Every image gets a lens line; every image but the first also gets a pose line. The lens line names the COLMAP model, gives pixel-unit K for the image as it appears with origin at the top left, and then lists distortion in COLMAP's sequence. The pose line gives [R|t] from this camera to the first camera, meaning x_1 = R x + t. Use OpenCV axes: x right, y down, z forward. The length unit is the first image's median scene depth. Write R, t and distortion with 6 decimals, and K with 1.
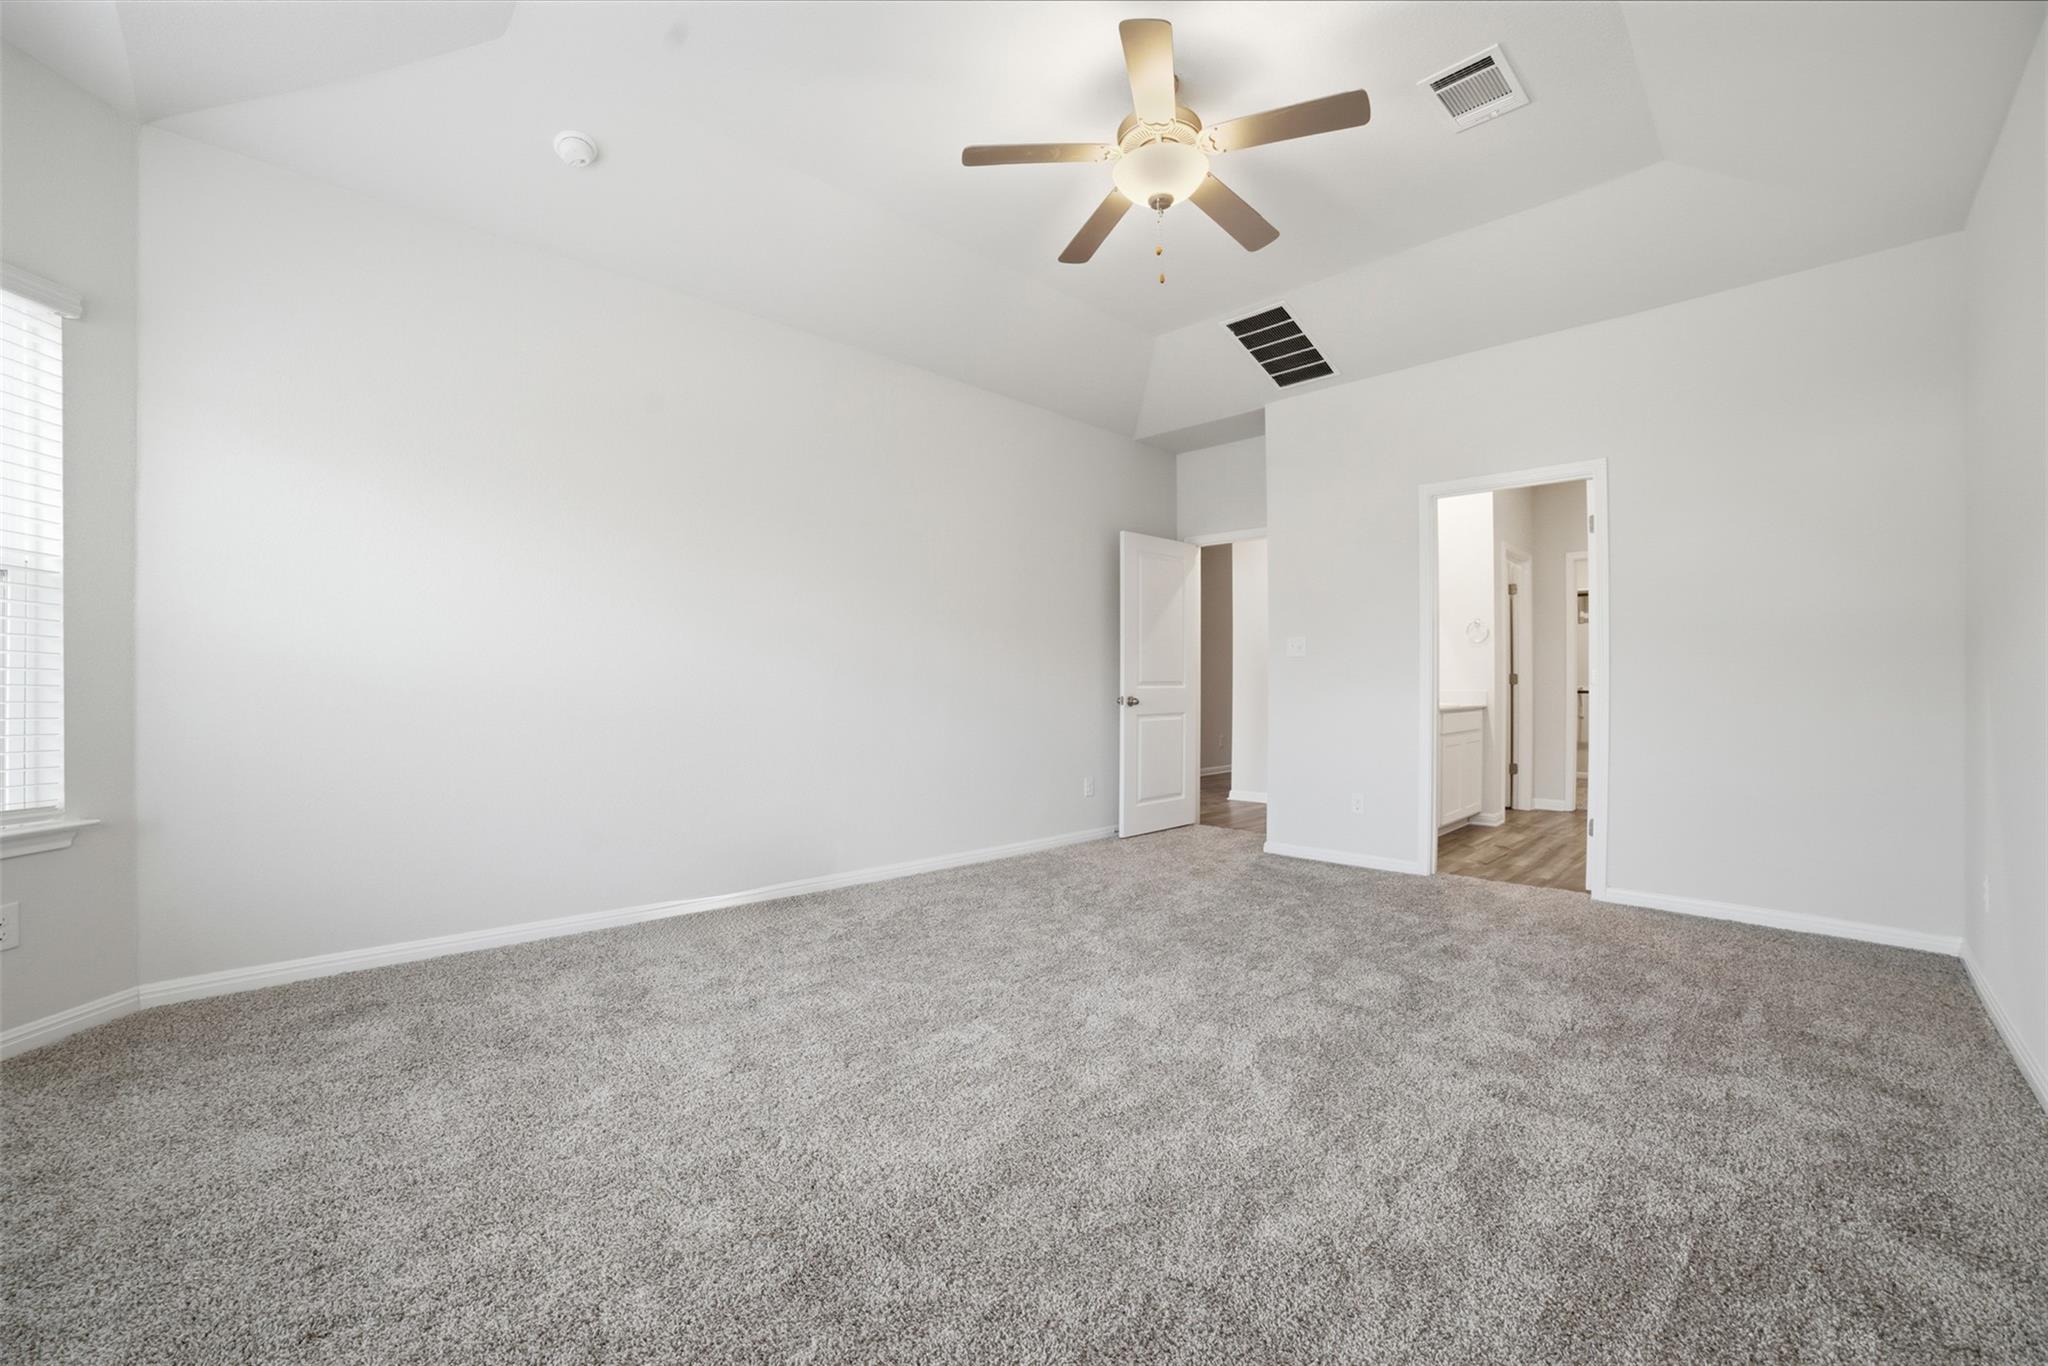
lens RADIAL K [[837.8, 0, 1019.9], [0, 837.8, 677.7], [0, 0, 1]] dist [-0.099642, 0.032059]
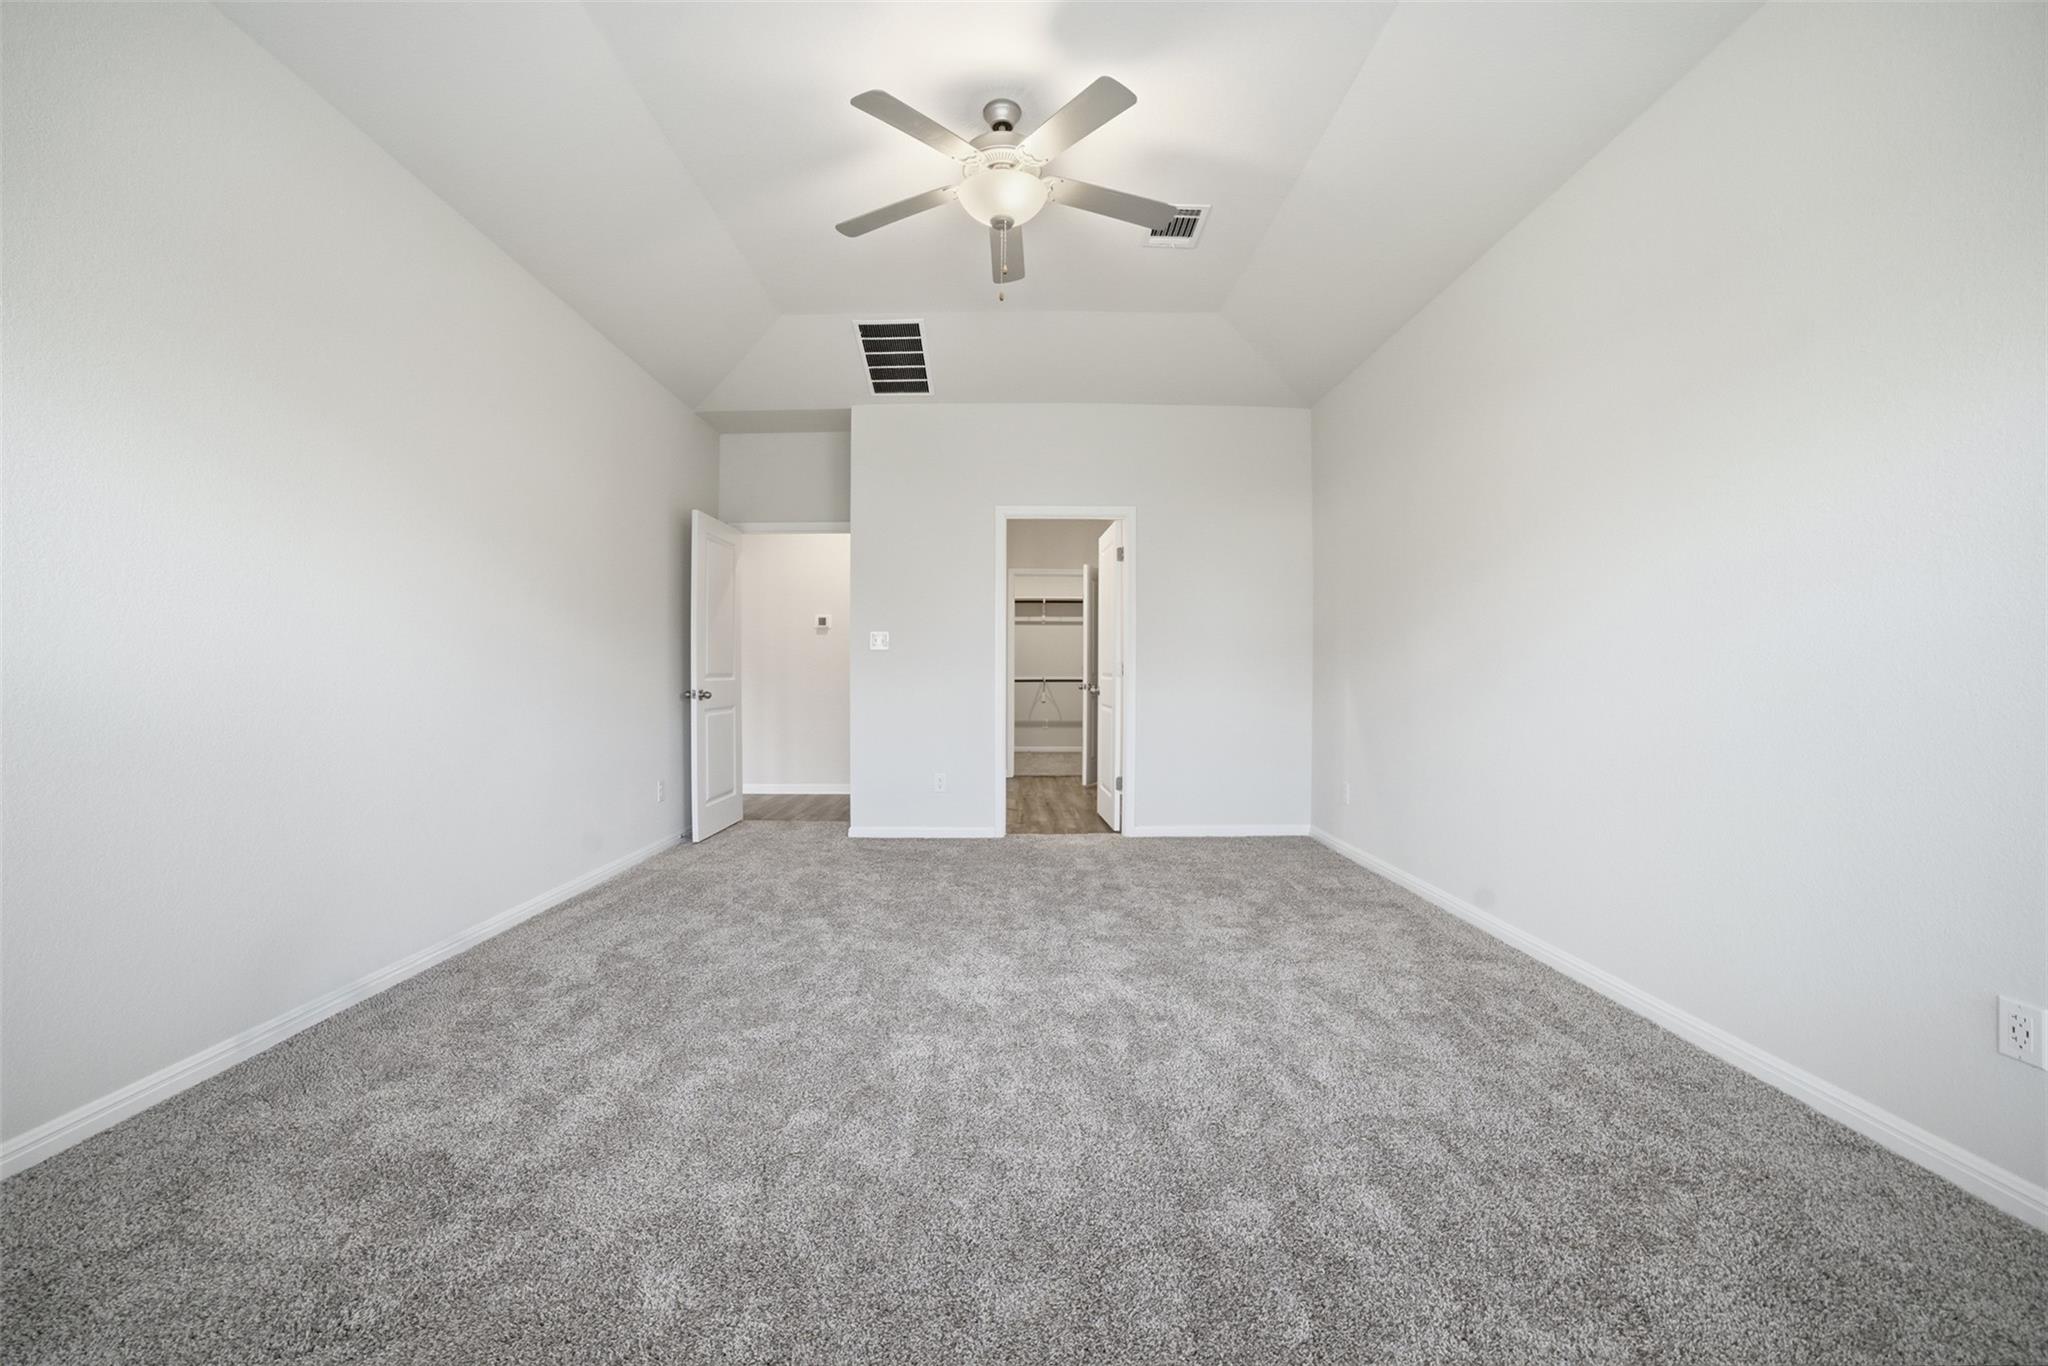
lens RADIAL K [[837.8, 0, 1019.9], [0, 837.8, 677.7], [0, 0, 1]] dist [-0.099642, 0.032059]
pose [[0.686110, -0.002969, 0.727492, -0.506981], [-0.005153, 0.999947, 0.008941, 0.000007], [-0.727480, -0.009883, 0.686058, 0.207614]]
